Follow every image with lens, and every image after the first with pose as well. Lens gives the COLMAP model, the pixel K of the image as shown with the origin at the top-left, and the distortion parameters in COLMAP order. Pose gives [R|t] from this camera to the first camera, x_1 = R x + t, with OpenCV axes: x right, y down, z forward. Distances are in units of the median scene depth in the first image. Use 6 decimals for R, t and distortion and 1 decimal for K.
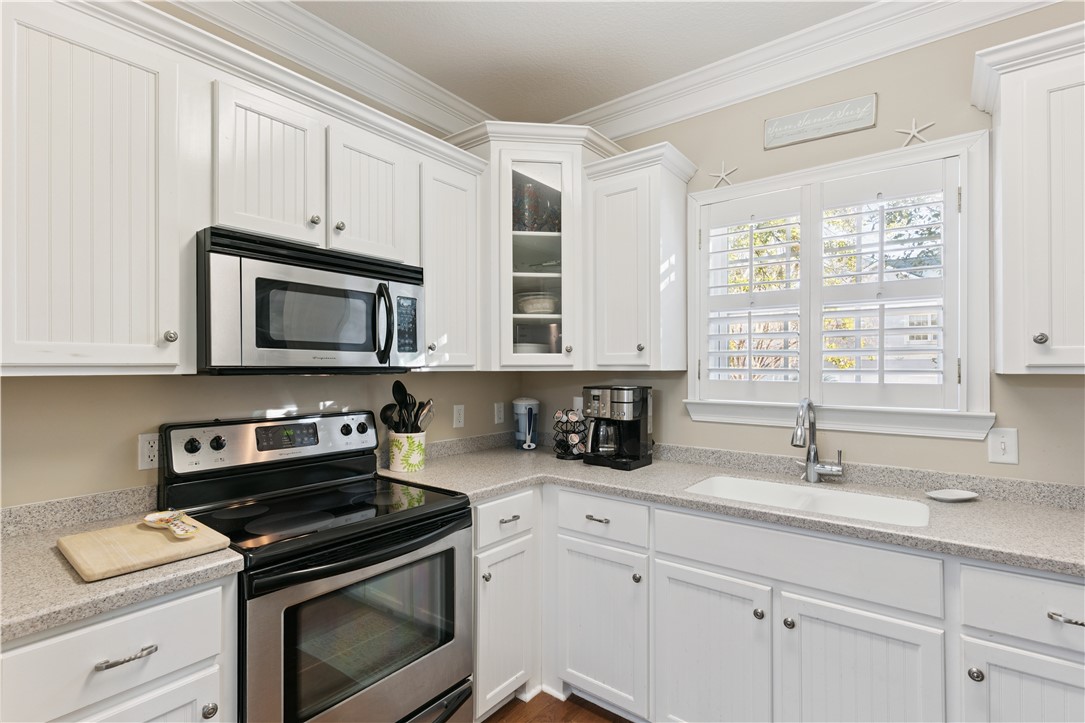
lens RADIAL K [[515.9, 0, 539.8], [0, 515.9, 364.4], [0, 0, 1]] dist [-0.000386, 0.000190]
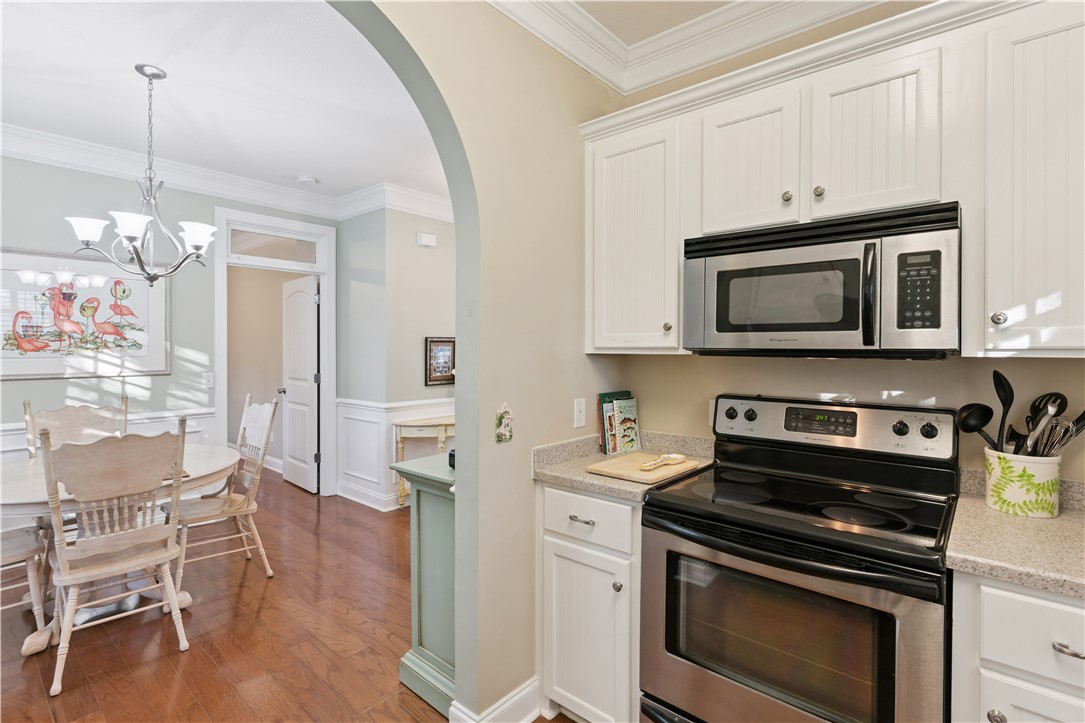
lens RADIAL K [[514.1, 0, 535.9], [0, 514.1, 356.3], [0, 0, 1]] dist [0.000854, 0.000376]
pose [[-0.051343, 0.015733, -0.998557, 0.426877], [0.001184, 0.999876, 0.015693, 0.001783], [0.998680, -0.000376, -0.051355, 0.449908]]
